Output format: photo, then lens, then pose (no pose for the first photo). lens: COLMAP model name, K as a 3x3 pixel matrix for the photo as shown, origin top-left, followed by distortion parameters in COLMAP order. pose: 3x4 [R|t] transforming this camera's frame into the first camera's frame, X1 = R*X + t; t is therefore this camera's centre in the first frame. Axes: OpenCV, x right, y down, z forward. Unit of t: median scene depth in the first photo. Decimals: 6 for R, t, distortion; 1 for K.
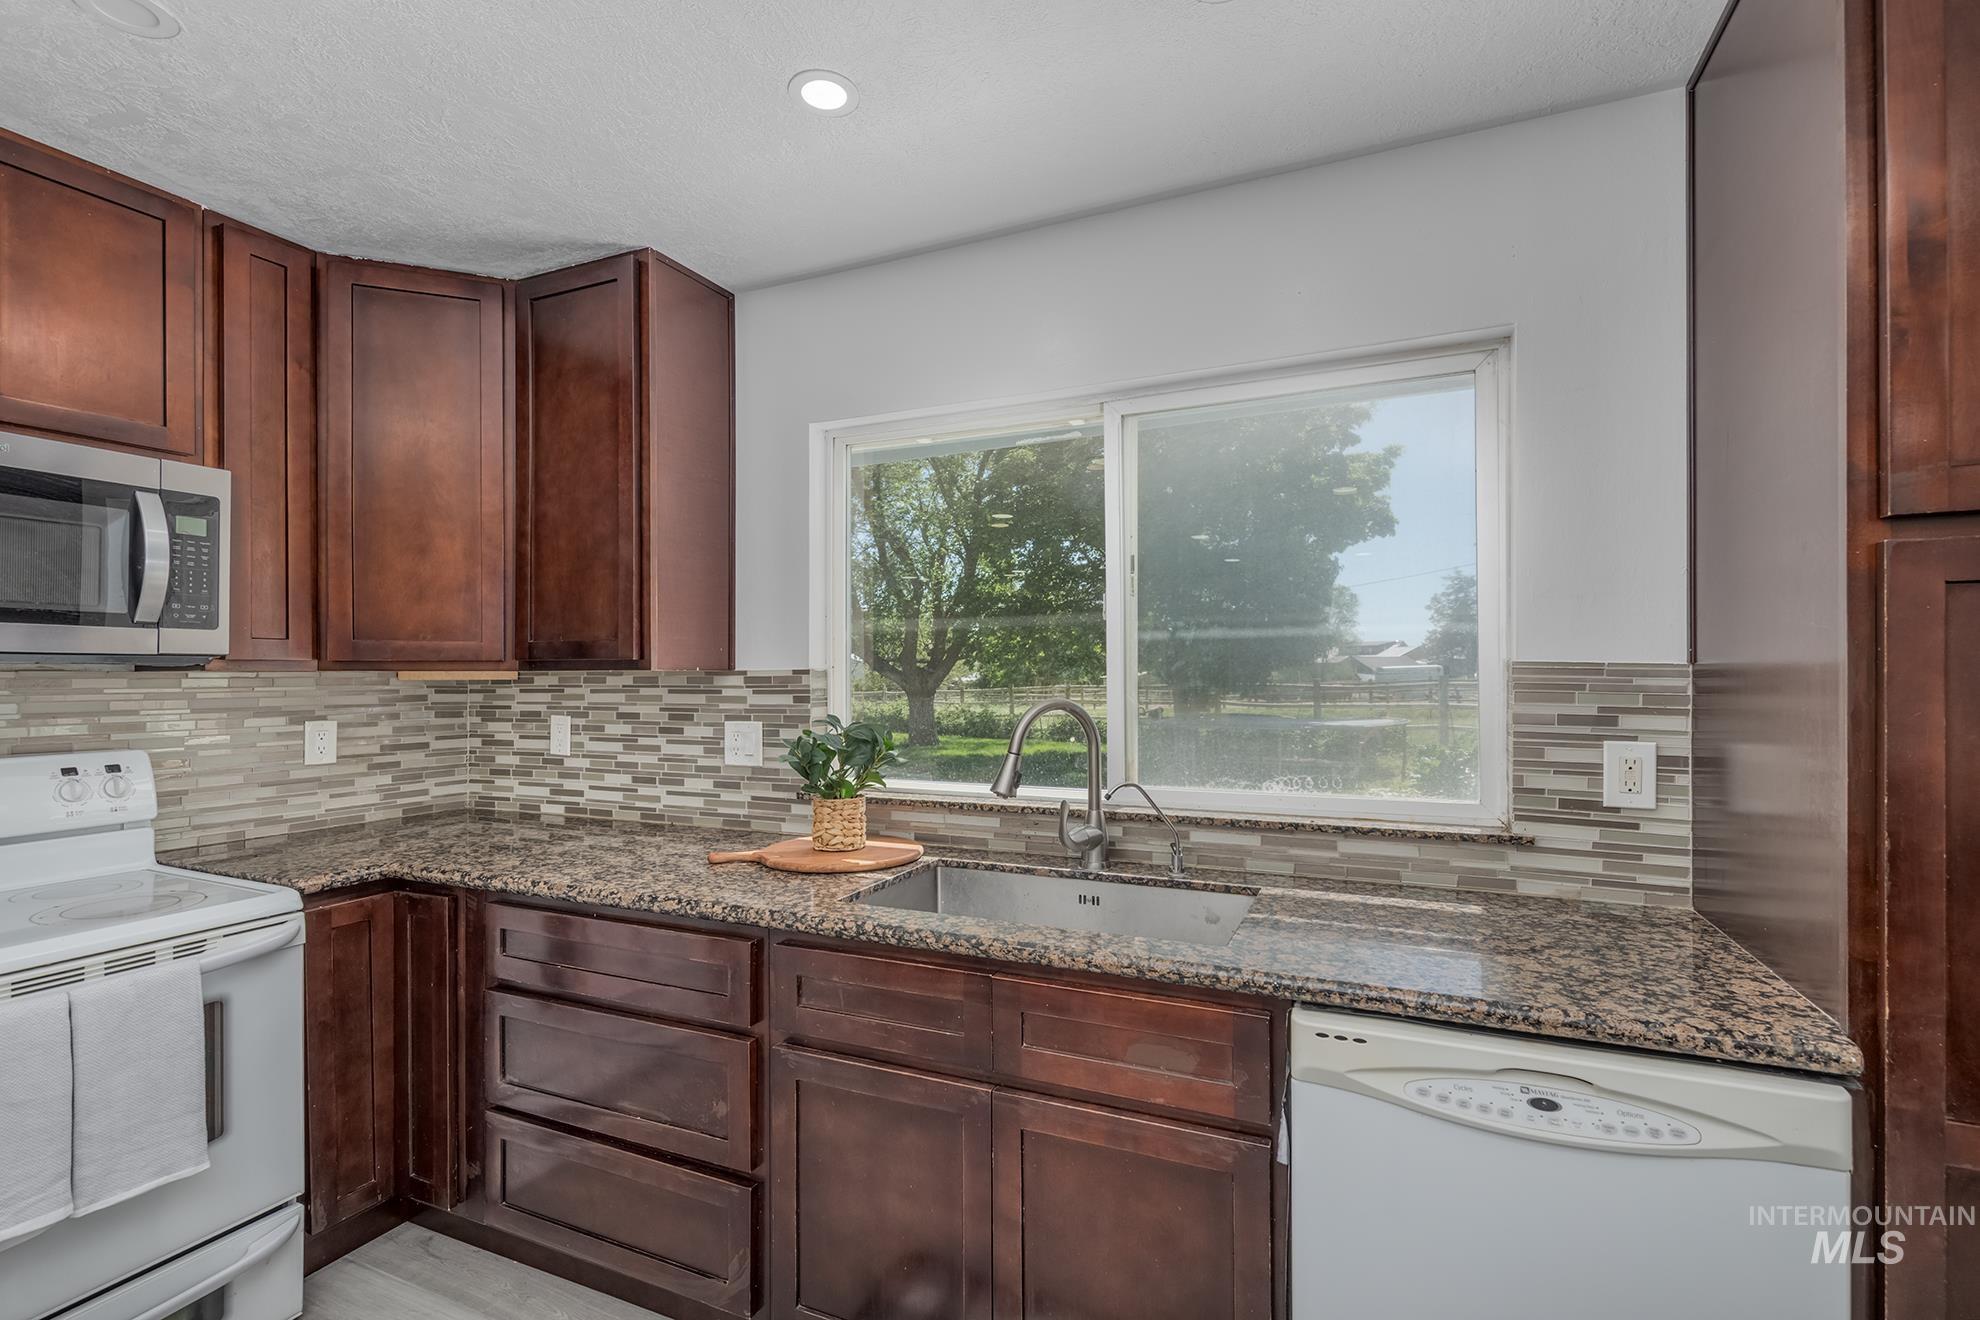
lens RADIAL K [[836.6, 0, 977.5], [0, 836.6, 674.6], [0, 0, 1]] dist [-0.003698, -0.000709]
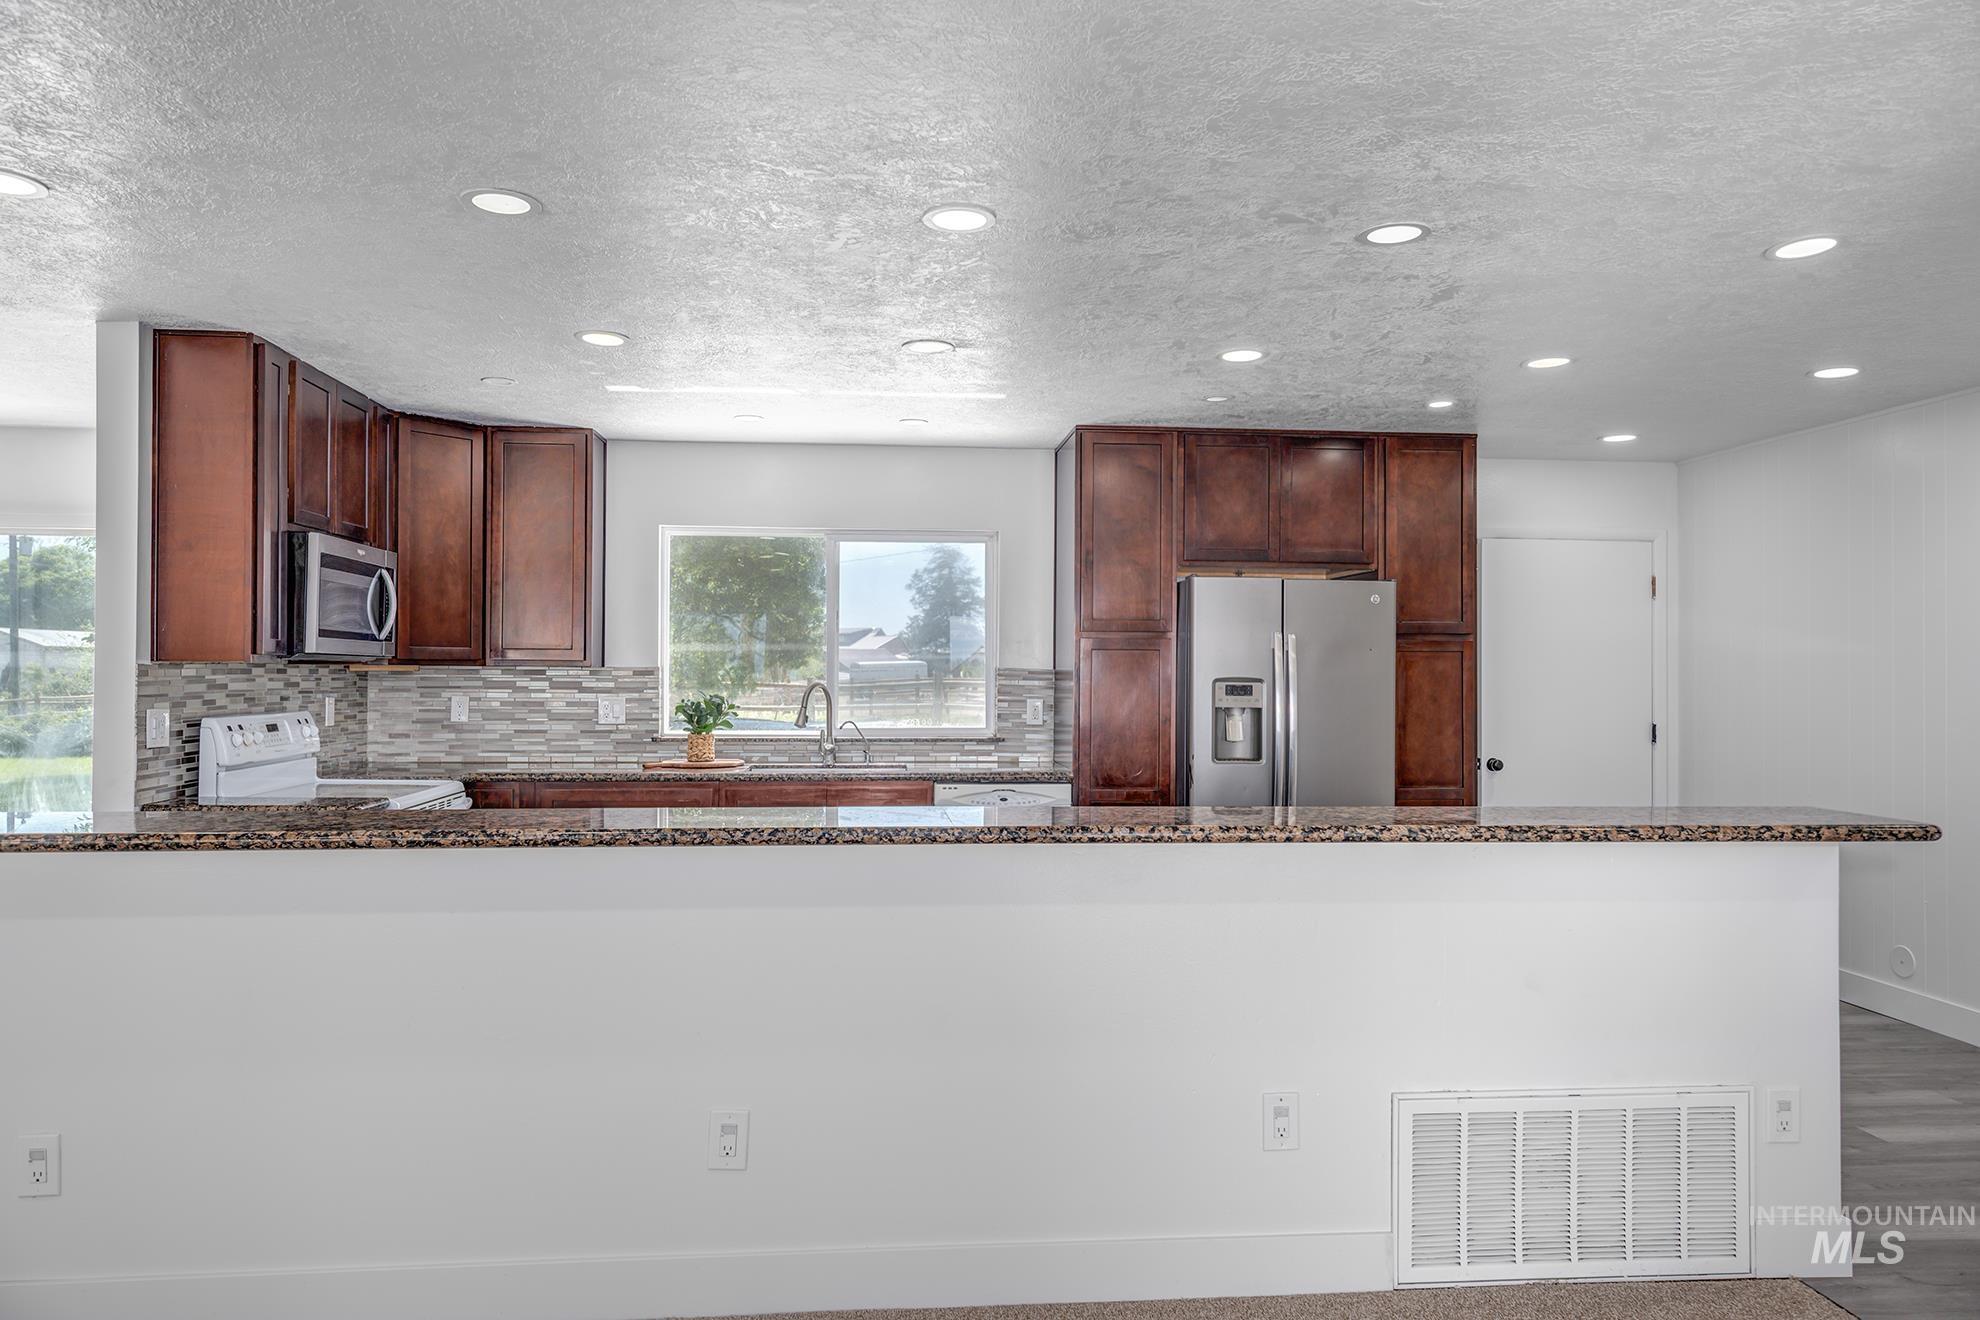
lens RADIAL K [[1315.8, 0, 990.1], [0, 1315.8, 663.4], [0, 0, 1]] dist [0.003960, 0.000756]
pose [[0.845723, 0.011296, 0.533503, -1.049658], [-0.008860, 0.999935, -0.007127, -0.000070], [-0.533549, 0.001301, 0.845768, -1.647818]]
